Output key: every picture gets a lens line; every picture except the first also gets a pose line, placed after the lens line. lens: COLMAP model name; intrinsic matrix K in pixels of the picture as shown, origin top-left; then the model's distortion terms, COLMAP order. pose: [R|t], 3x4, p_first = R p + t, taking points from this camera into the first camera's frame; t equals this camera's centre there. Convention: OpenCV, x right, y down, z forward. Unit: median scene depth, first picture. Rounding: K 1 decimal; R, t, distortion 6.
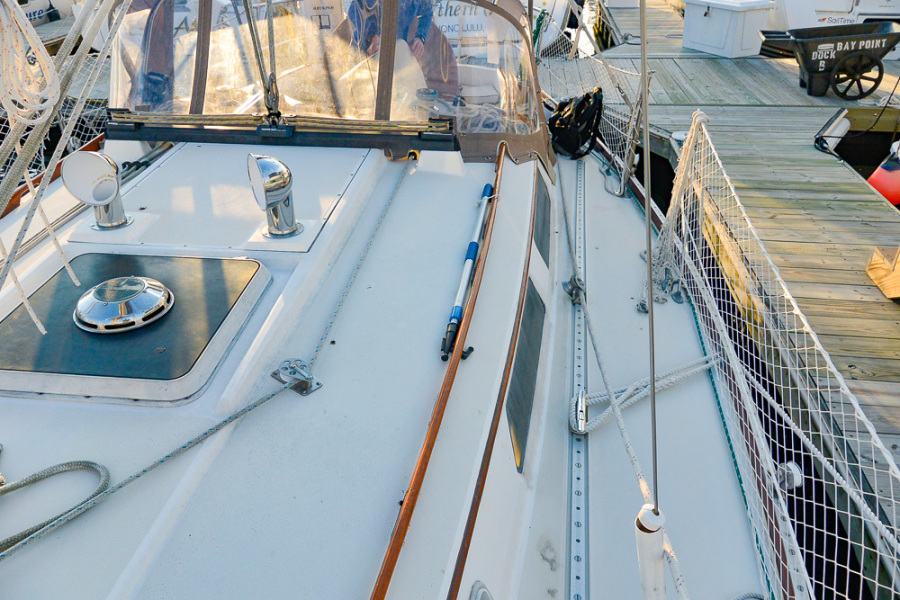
lens RADIAL K [[680.3, 0, 450.0], [0, 680.3, 300.0], [0, 0, 1]] dist [0.002287, -0.057192]
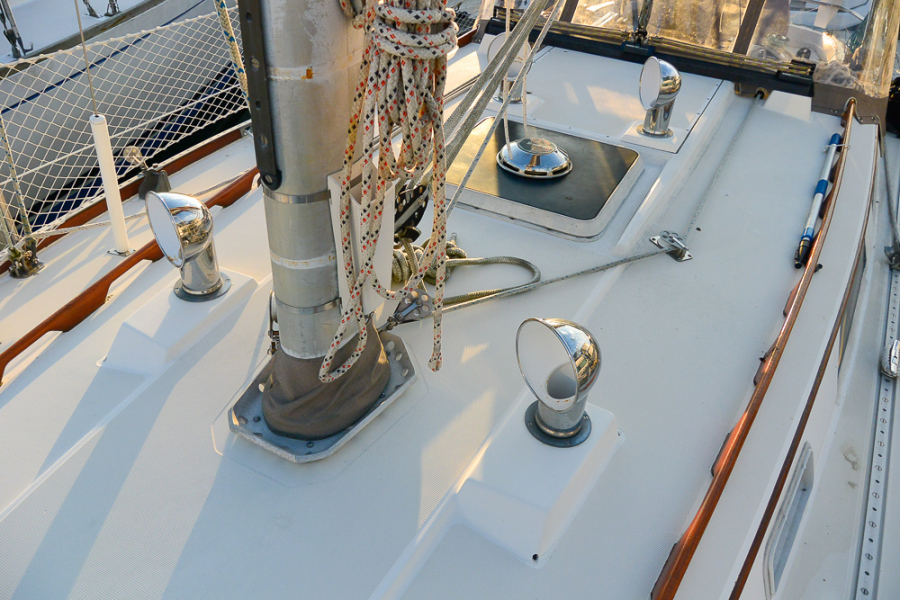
lens RADIAL K [[680.3, 0, 450.0], [0, 680.3, 300.0], [0, 0, 1]] dist [0.002287, -0.057192]
pose [[0.925592, 0.256965, -0.277935, -0.159332], [-0.236112, 0.965853, 0.106670, 0.117226], [0.295855, -0.033109, 0.954659, -0.172068]]
